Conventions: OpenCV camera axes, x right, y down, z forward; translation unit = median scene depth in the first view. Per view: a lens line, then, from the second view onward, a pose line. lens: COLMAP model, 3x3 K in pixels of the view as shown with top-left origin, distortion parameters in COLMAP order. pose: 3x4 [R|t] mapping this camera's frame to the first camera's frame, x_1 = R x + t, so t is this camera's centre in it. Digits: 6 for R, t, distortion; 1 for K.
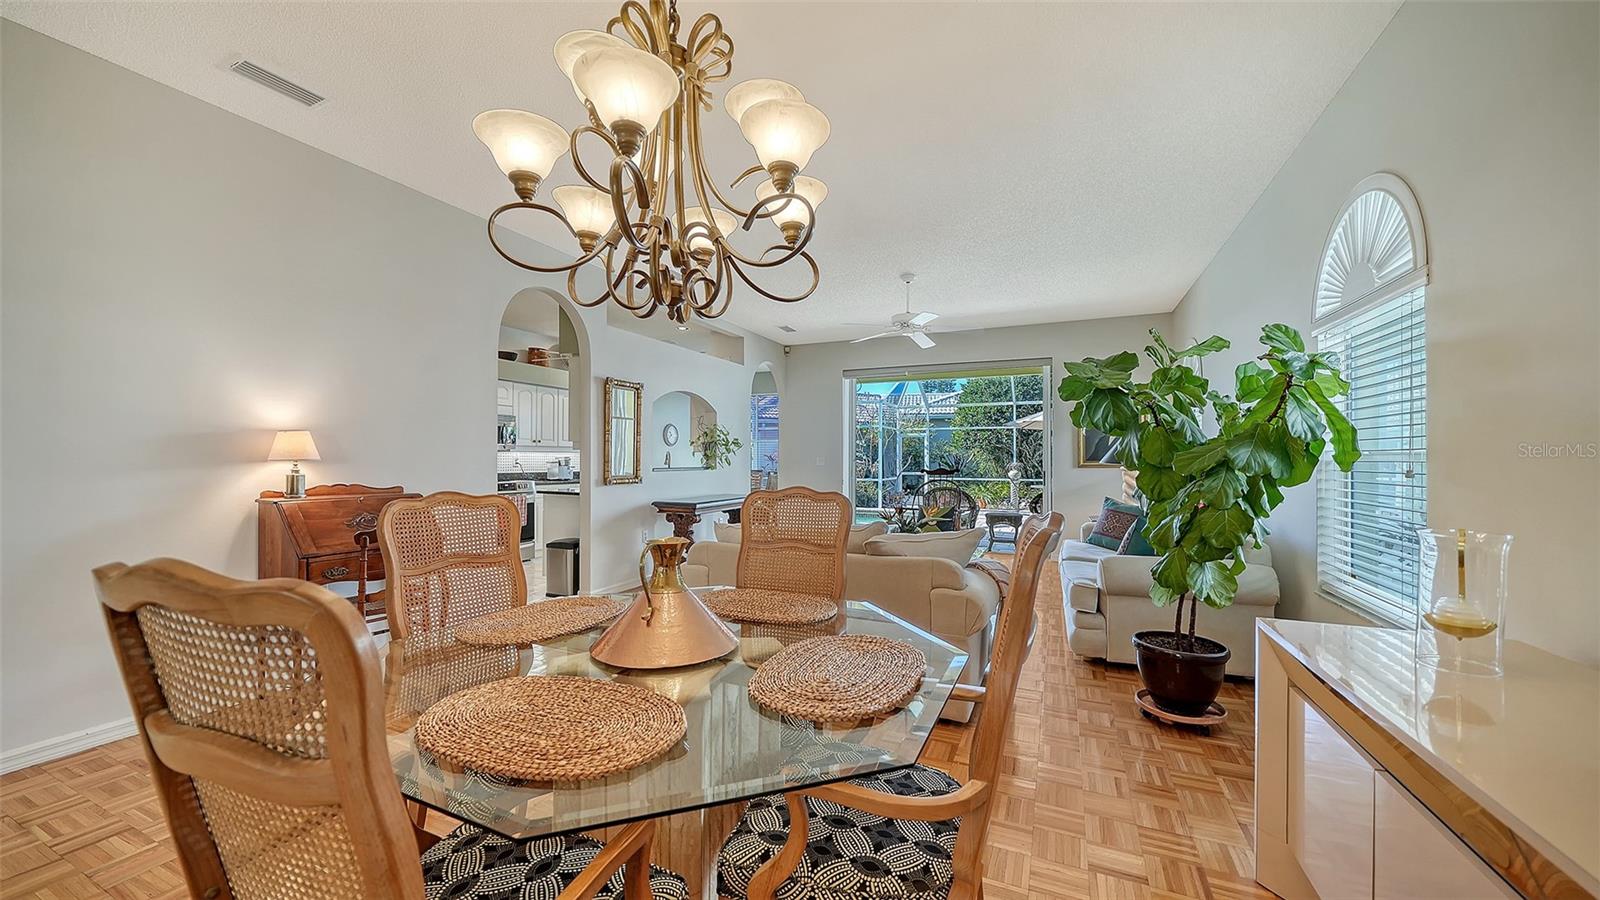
lens RADIAL K [[590.4, 0, 788.3], [0, 590.4, 455.3], [0, 0, 1]] dist [-0.000754, -0.000037]
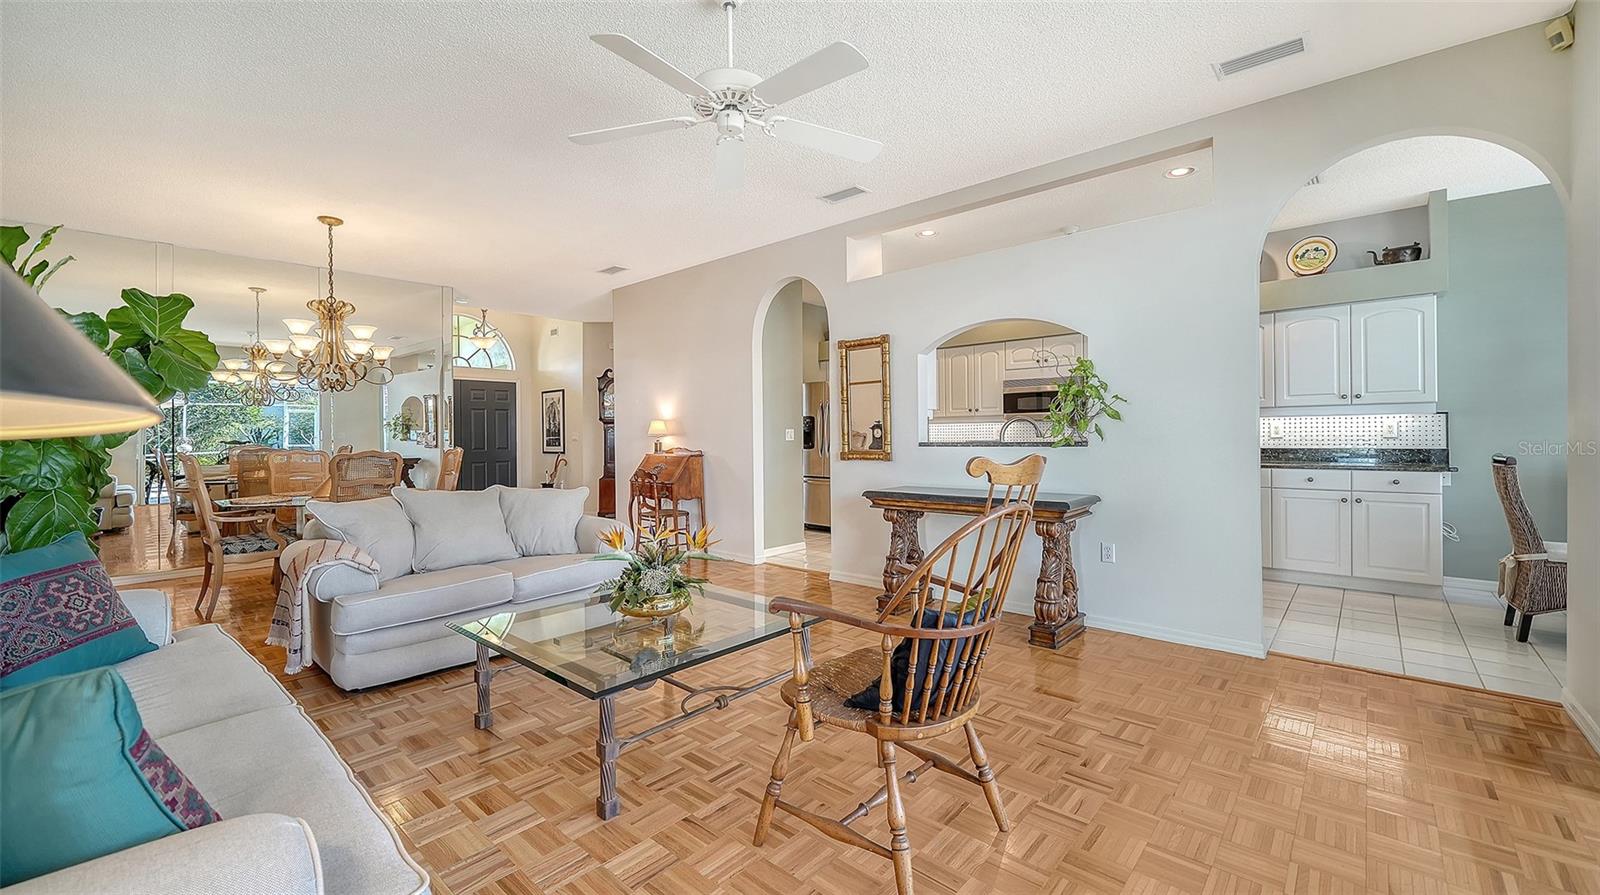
lens RADIAL K [[631.7, 0, 799.9], [0, 631.7, 444.0], [0, 0, 1]] dist [-0.005271, -0.000250]
pose [[-0.284914, 0.012775, -0.958468, 0.499481], [0.015583, 0.999841, 0.008694, 0.013183], [0.958427, -0.012458, -0.285067, 0.936471]]
